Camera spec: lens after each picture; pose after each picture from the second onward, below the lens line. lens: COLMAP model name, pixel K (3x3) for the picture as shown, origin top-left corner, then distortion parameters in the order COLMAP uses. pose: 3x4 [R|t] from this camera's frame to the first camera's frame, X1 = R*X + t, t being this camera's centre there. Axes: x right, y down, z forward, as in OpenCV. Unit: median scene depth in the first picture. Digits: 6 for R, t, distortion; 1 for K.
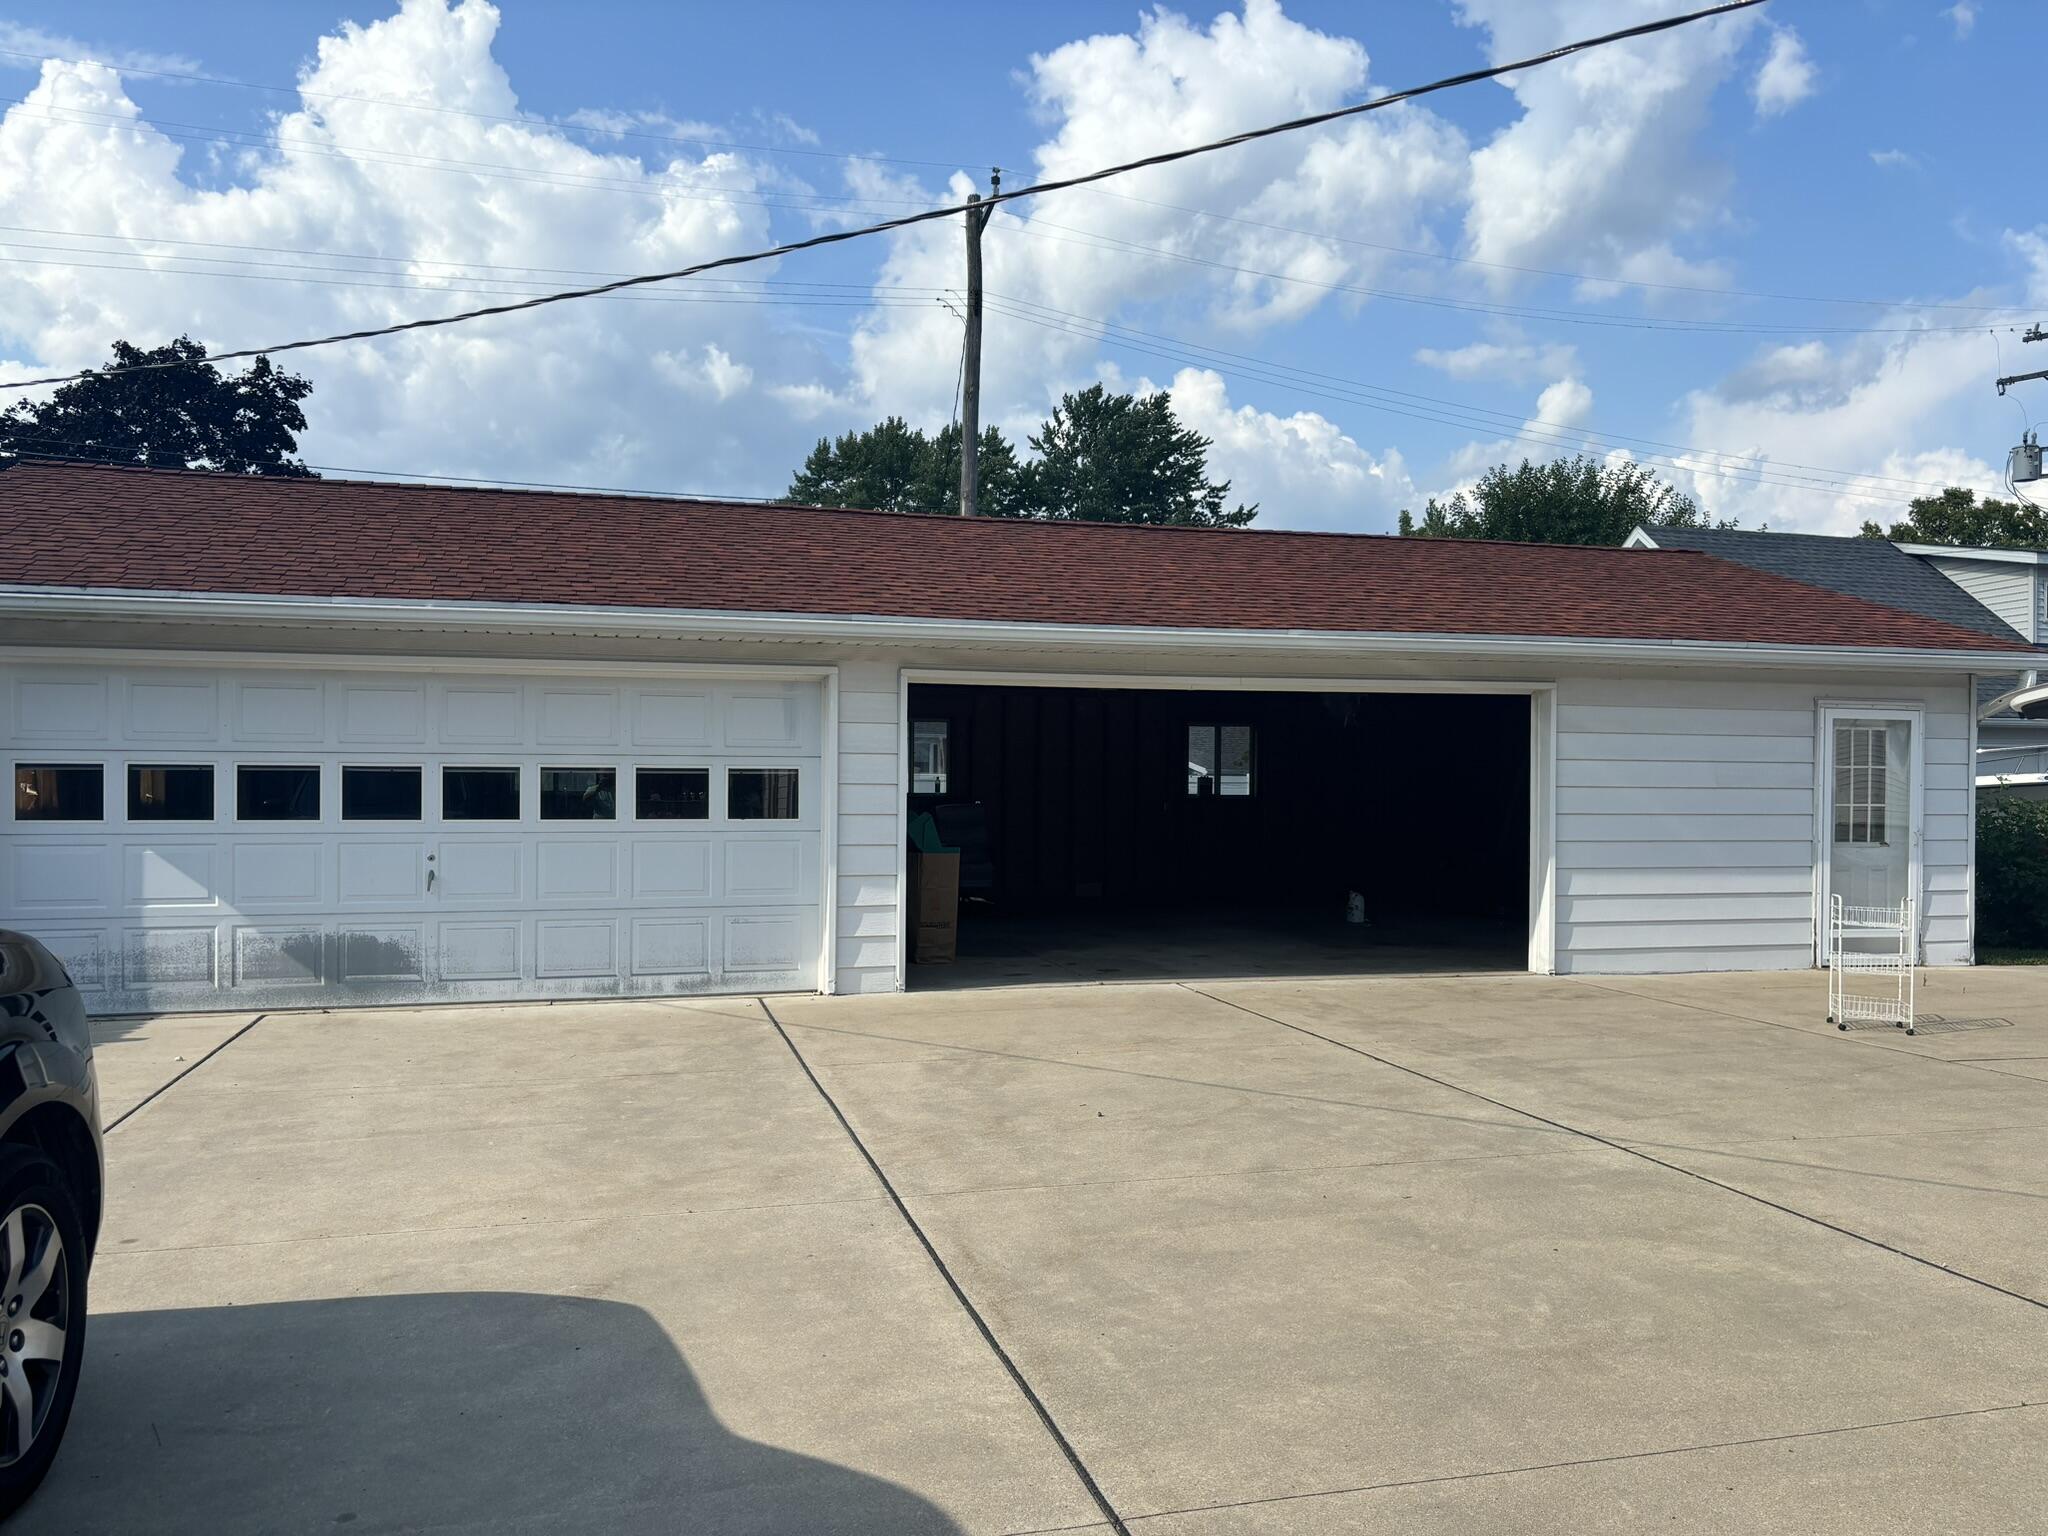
lens RADIAL K [[1540.9, 0, 1010.2], [0, 1540.9, 773.1], [0, 0, 1]] dist [0.028246, -0.038969]
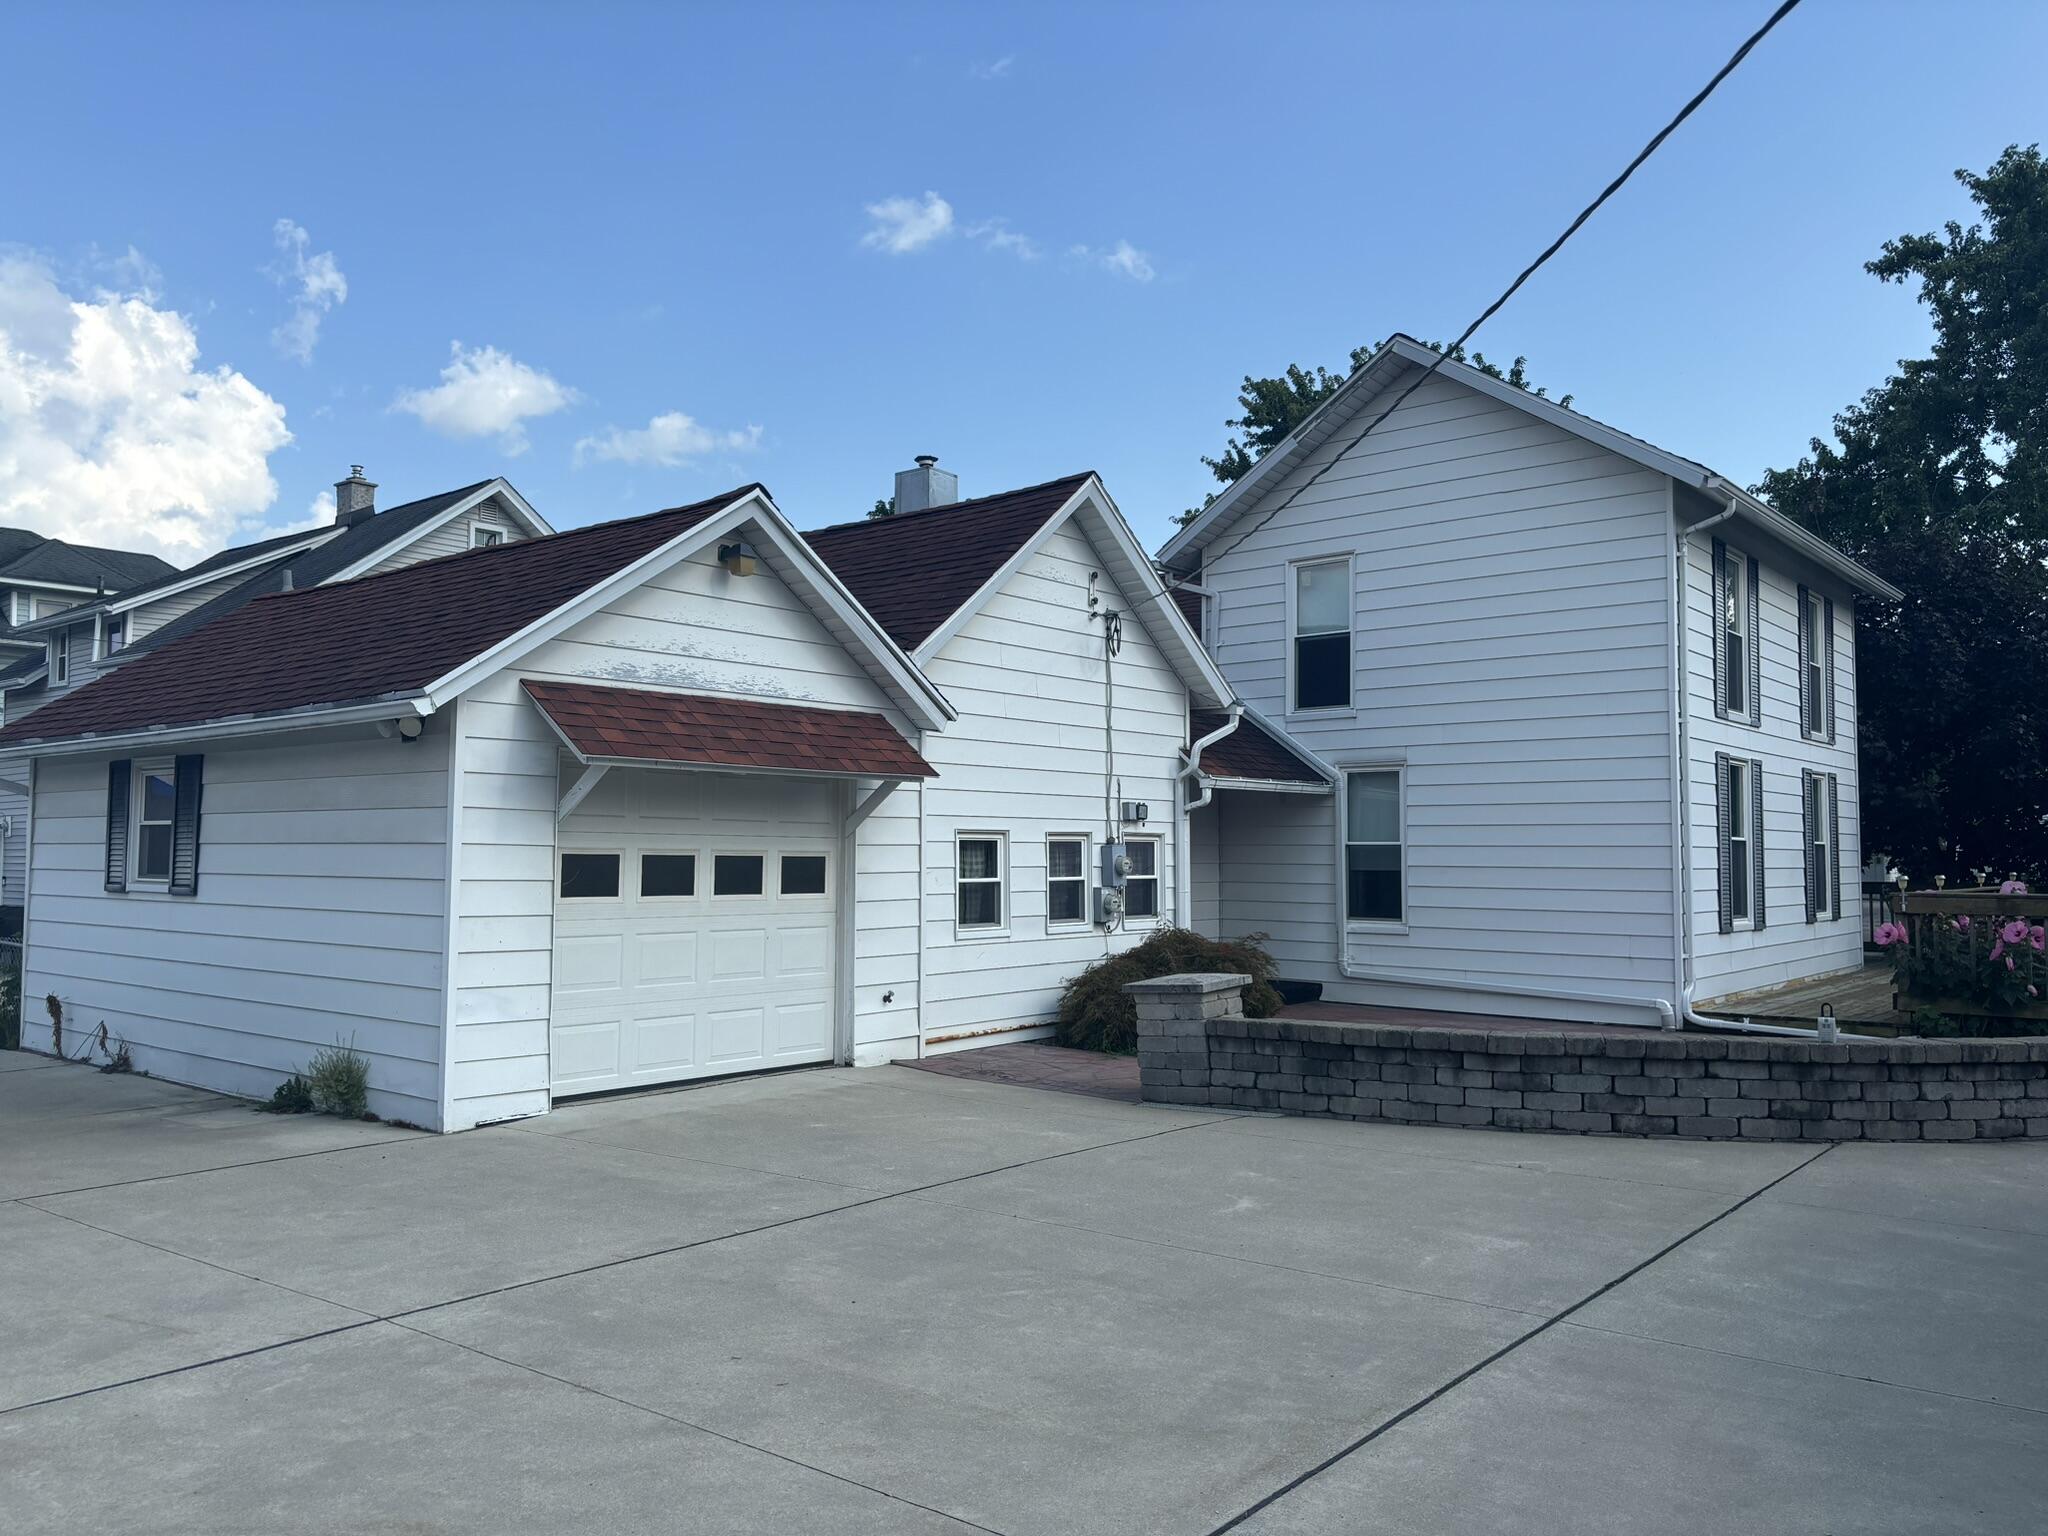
lens RADIAL K [[1540.9, 0, 1008.6], [0, 1540.9, 765.6], [0, 0, 1]] dist [0.028246, -0.038969]
pose [[-0.589706, 0.049031, 0.806128, -0.602041], [-0.004224, 0.997955, -0.063788, 0.002824], [-0.807607, -0.041022, -0.588293, 1.570951]]
